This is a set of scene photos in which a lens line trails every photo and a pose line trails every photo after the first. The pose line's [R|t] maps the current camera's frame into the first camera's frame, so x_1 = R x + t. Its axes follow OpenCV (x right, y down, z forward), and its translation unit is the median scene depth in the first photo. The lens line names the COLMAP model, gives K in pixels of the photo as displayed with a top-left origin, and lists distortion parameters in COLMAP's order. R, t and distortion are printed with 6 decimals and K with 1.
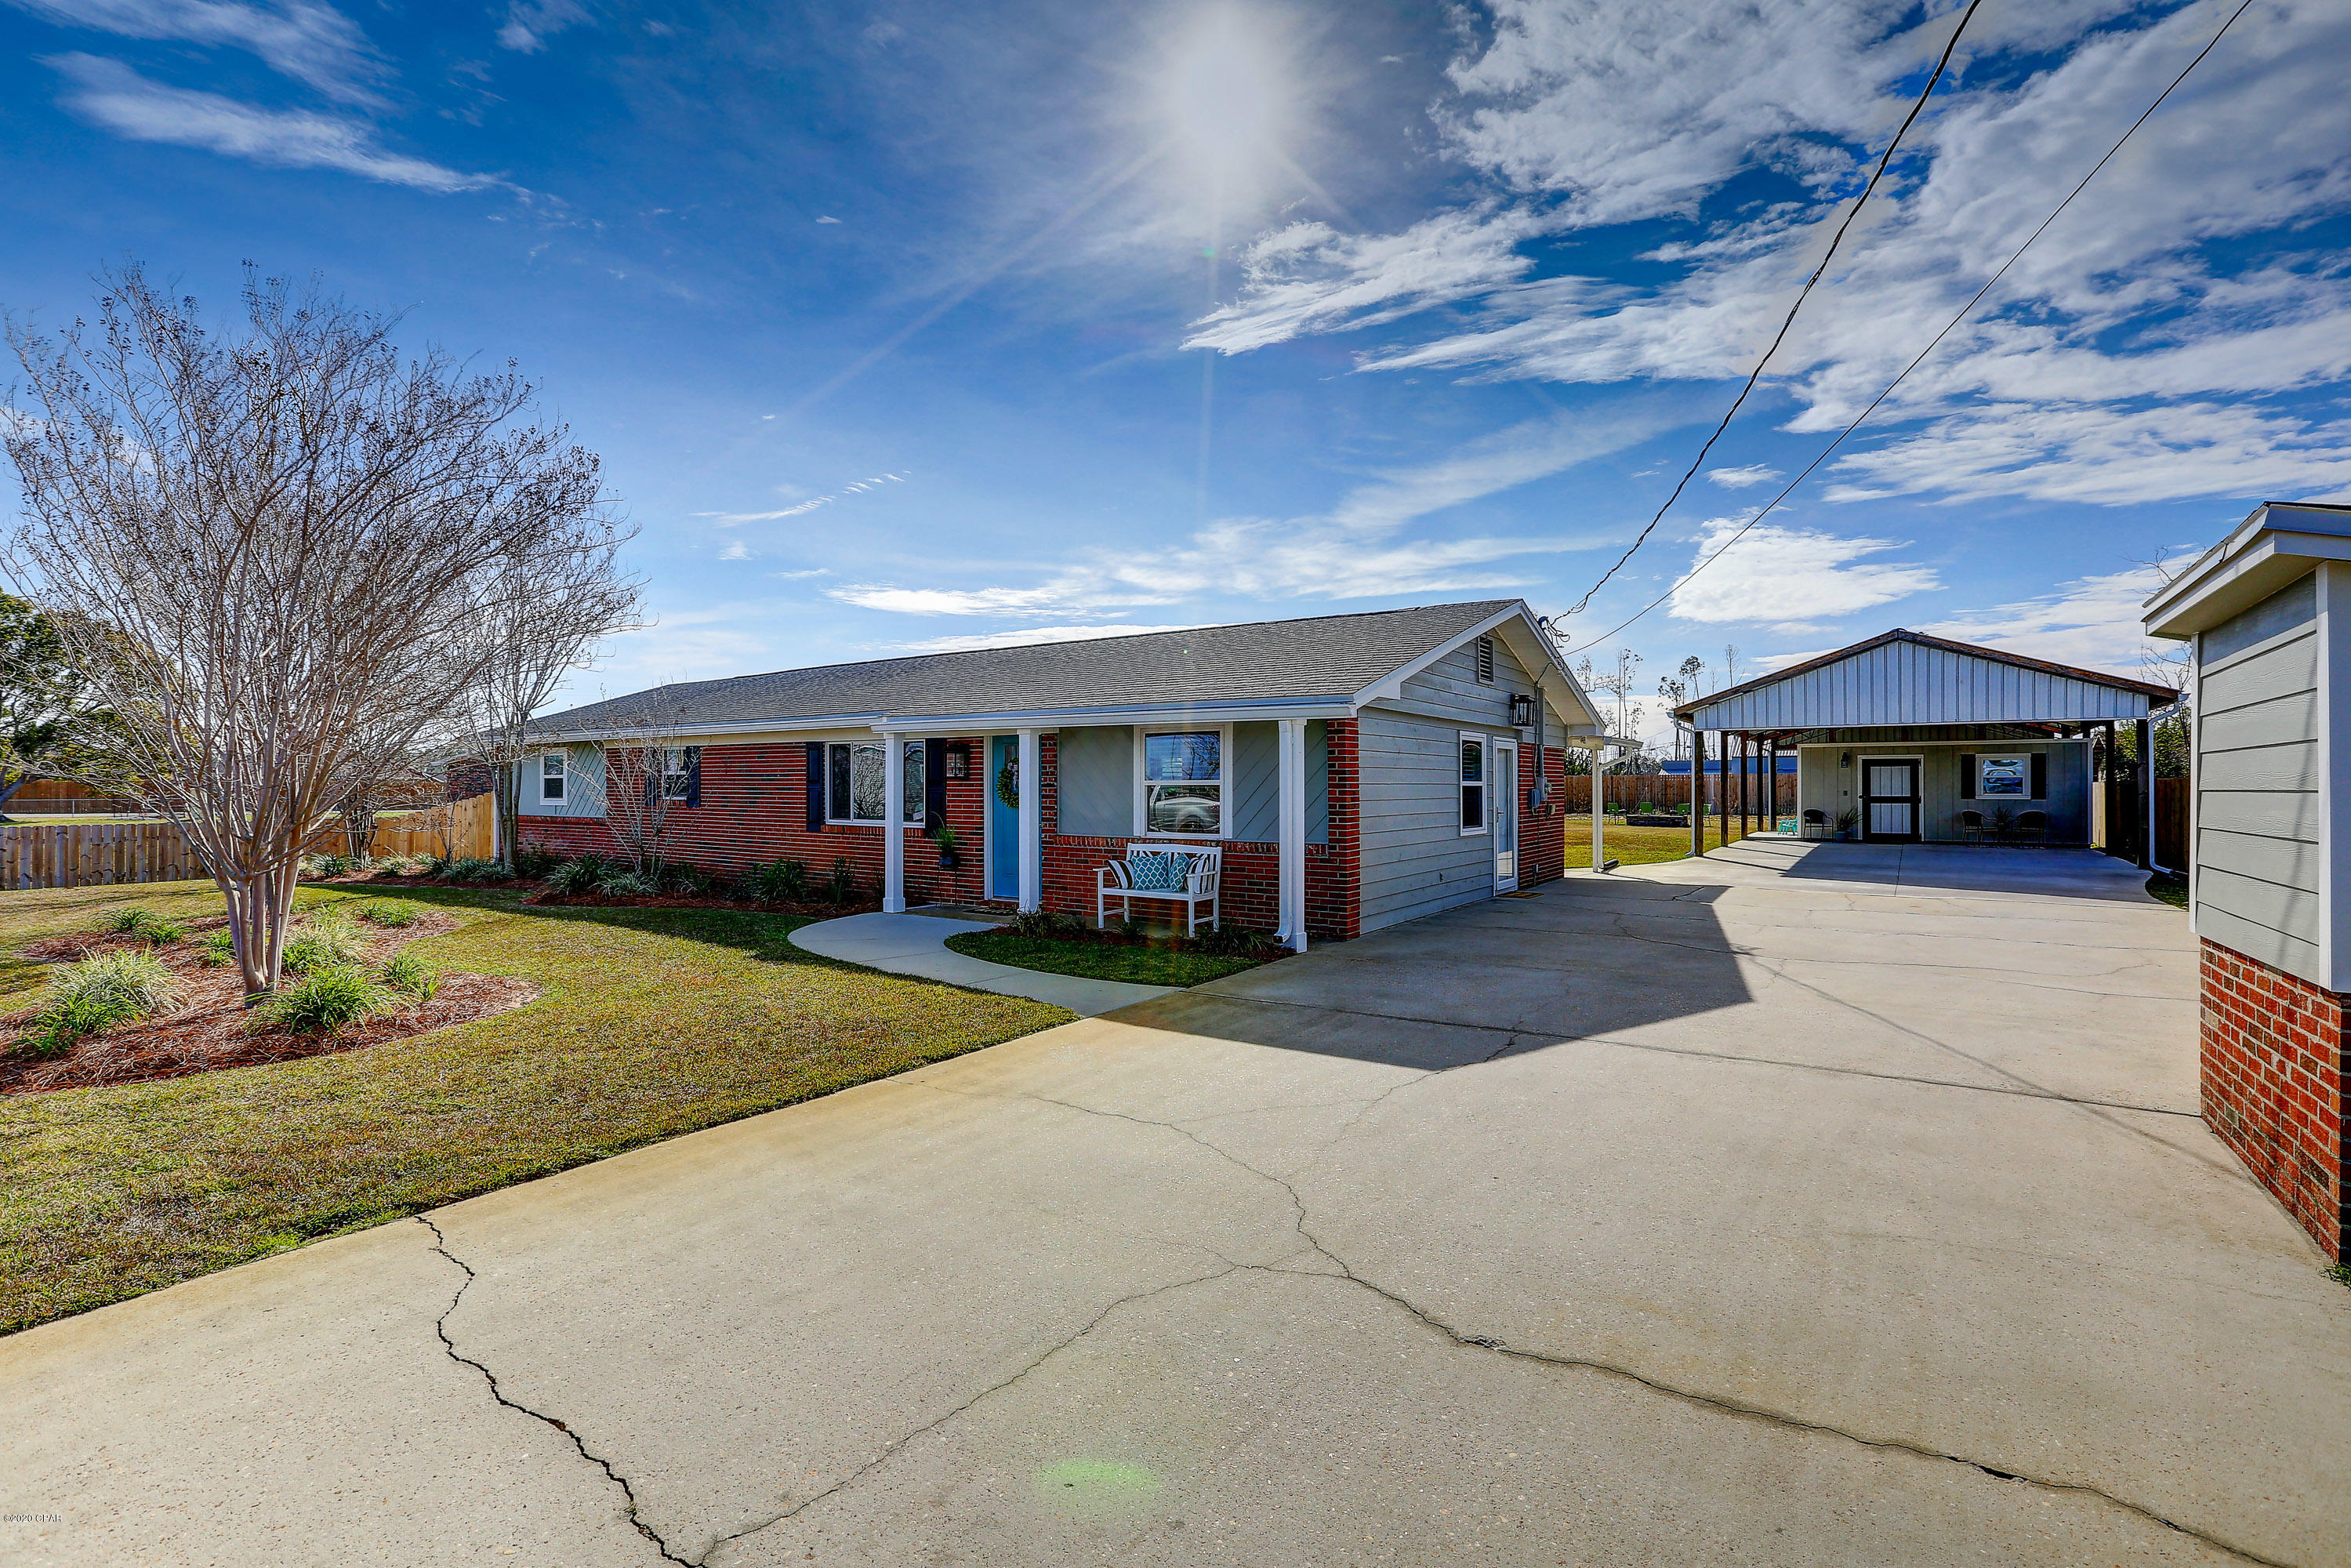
lens RADIAL K [[1051.9, 0, 1179.1], [0, 1051.9, 776.7], [0, 0, 1]] dist [-0.024655, 0.003803]
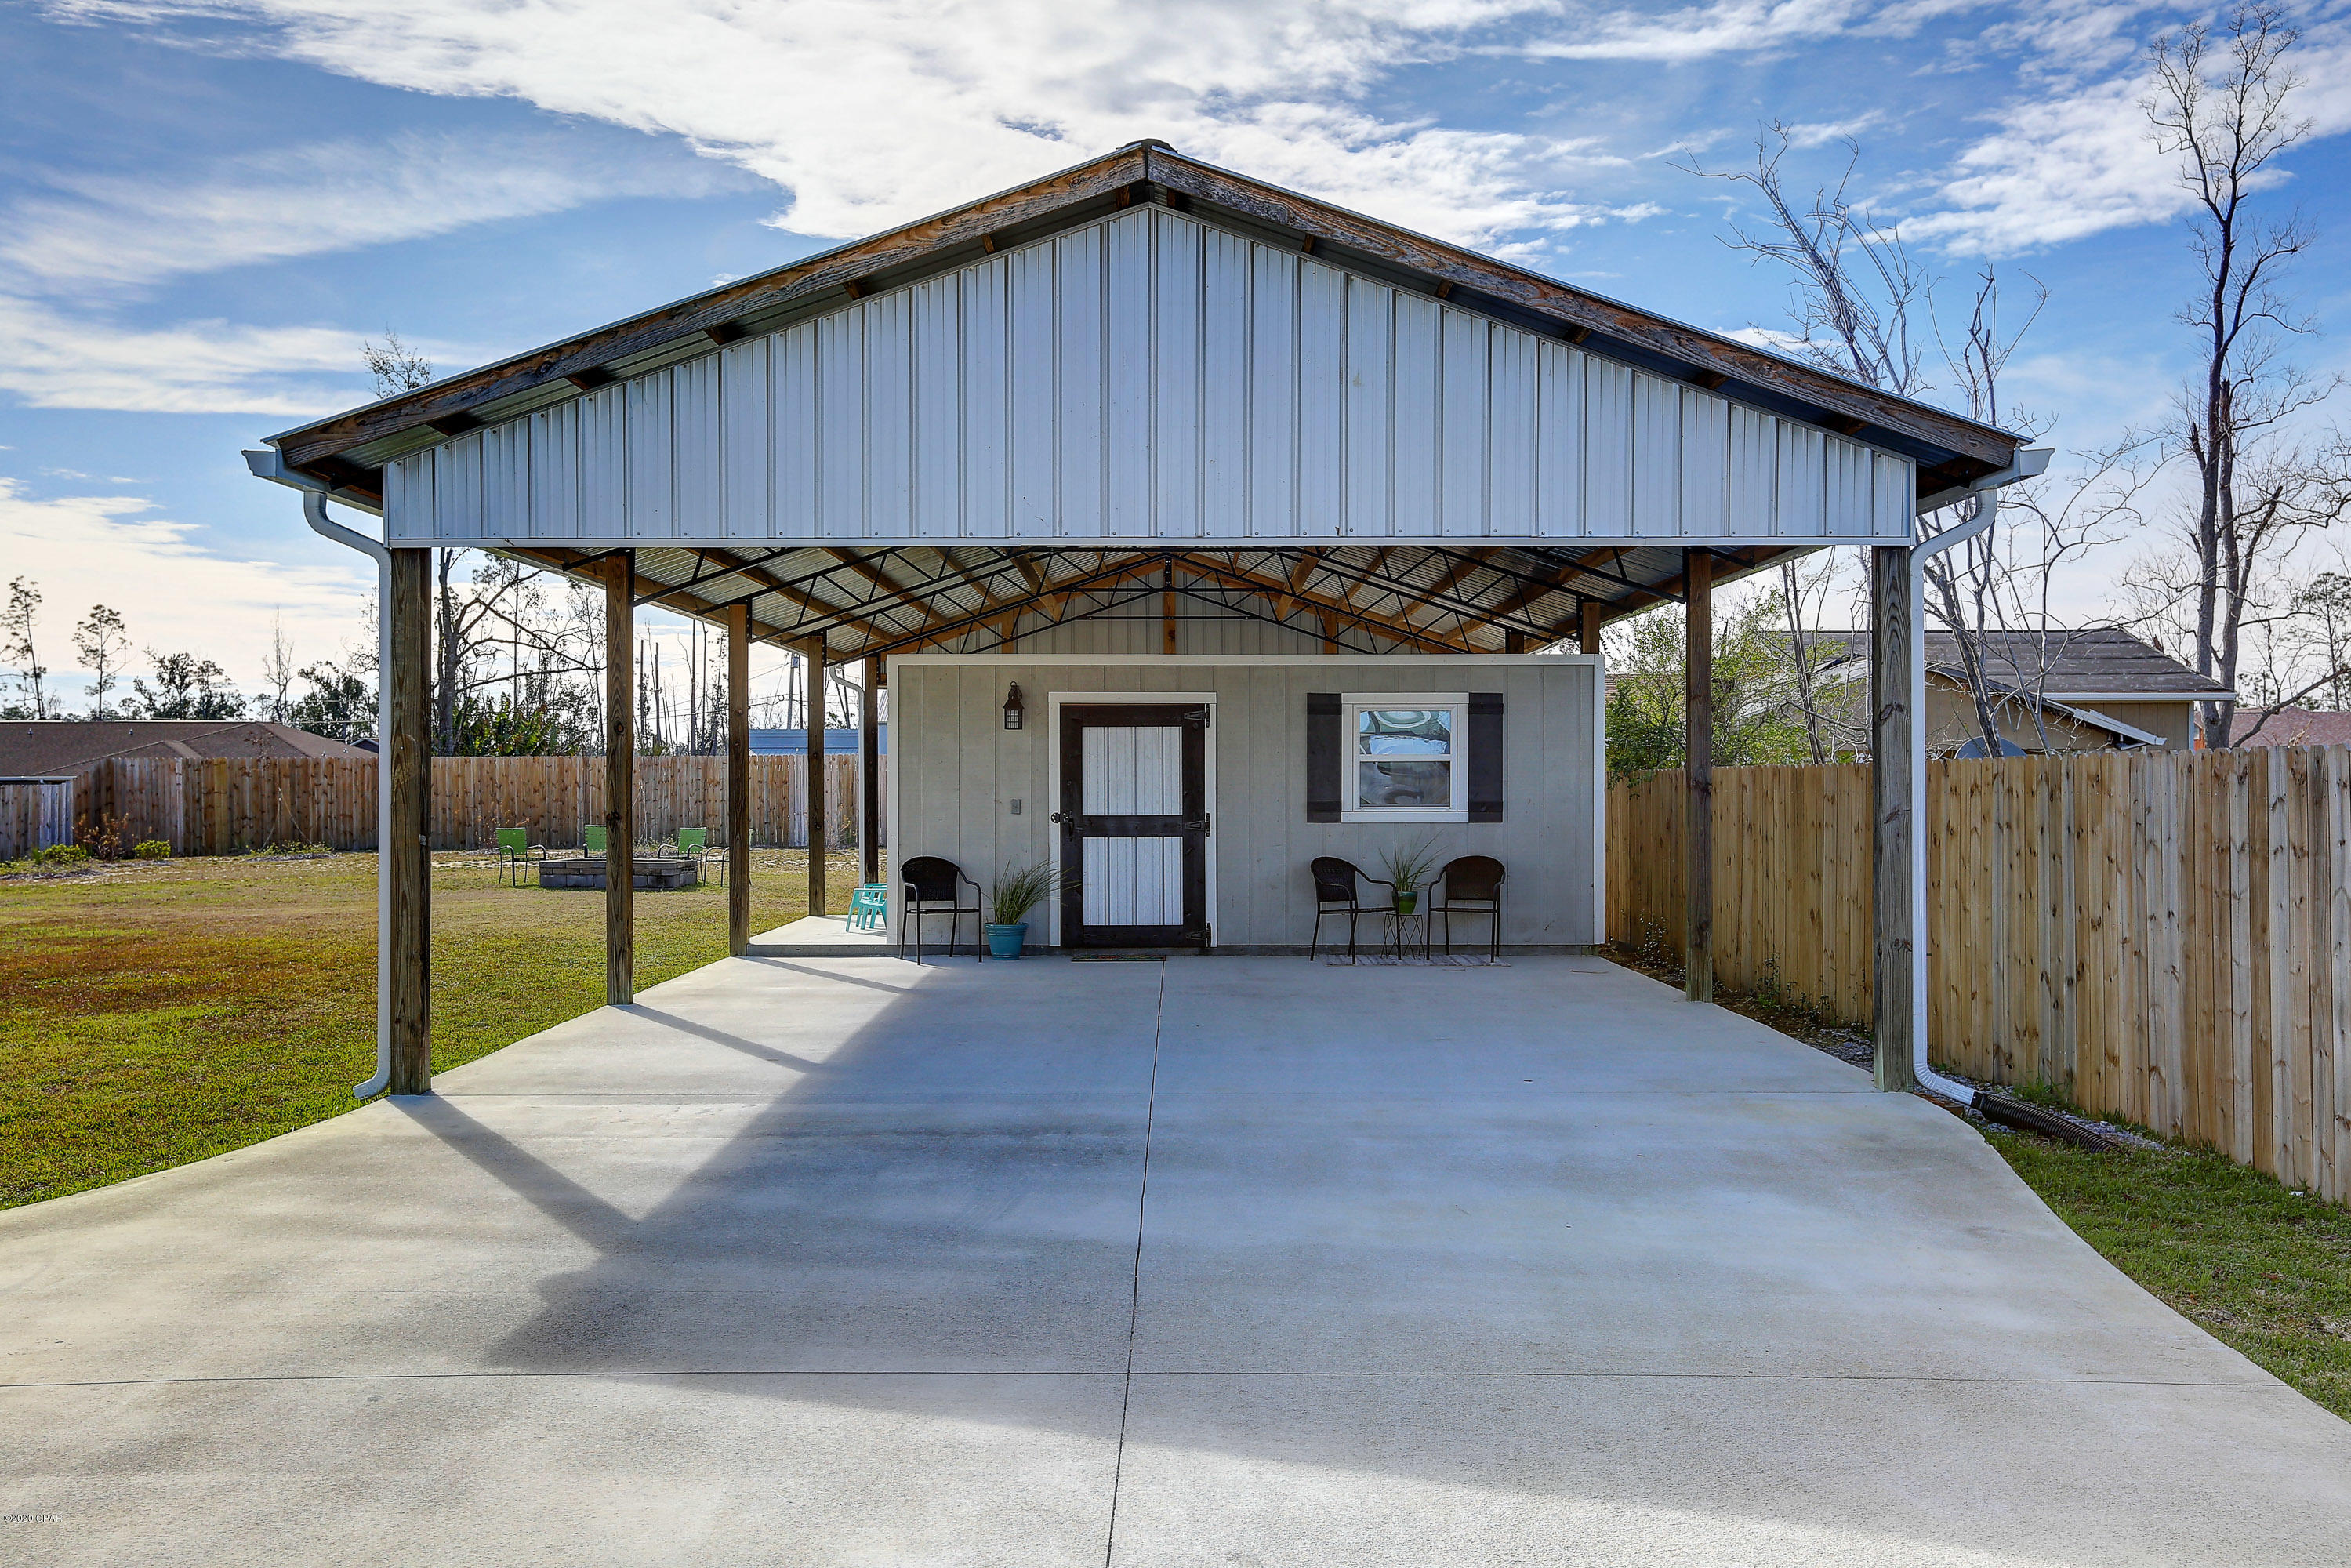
lens RADIAL K [[2012.4, 0, 1183.6], [0, 2012.4, 785.3], [0, 0, 1]] dist [-0.029105, 0.005875]
pose [[0.817254, -0.000205, 0.576278, 0.338872], [-0.006206, 0.999939, 0.009157, 0.002936], [-0.576245, -0.011060, 0.817202, 0.482987]]
